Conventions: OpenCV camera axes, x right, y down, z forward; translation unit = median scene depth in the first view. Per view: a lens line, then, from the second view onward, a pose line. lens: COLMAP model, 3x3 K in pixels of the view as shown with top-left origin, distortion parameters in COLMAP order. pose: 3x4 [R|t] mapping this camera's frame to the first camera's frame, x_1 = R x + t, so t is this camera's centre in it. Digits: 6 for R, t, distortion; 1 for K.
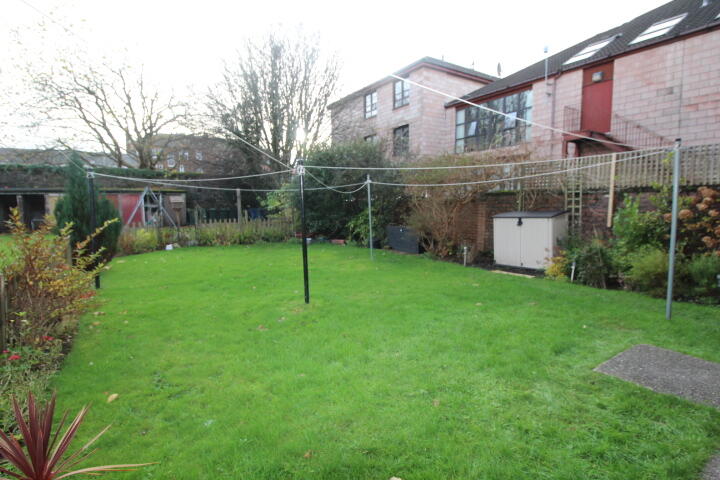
lens RADIAL K [[382.3, 0, 360.0], [0, 382.3, 240.0], [0, 0, 1]] dist [-0.001605, -0.000376]
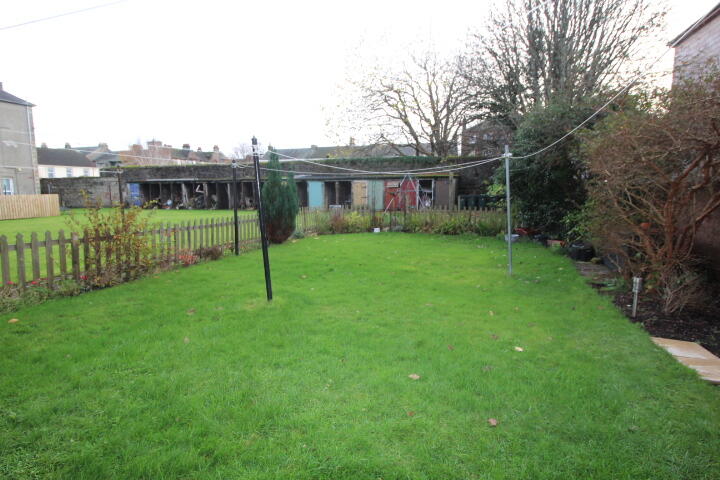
lens RADIAL K [[402.0, 0, 360.0], [0, 402.0, 240.0], [0, 0, 1]] dist [-0.000141, -0.000164]
pose [[0.575557, 0.106534, -0.810793, 0.317041], [-0.083448, 0.993954, 0.071364, -0.024632], [0.813493, 0.026585, 0.580967, 0.273847]]
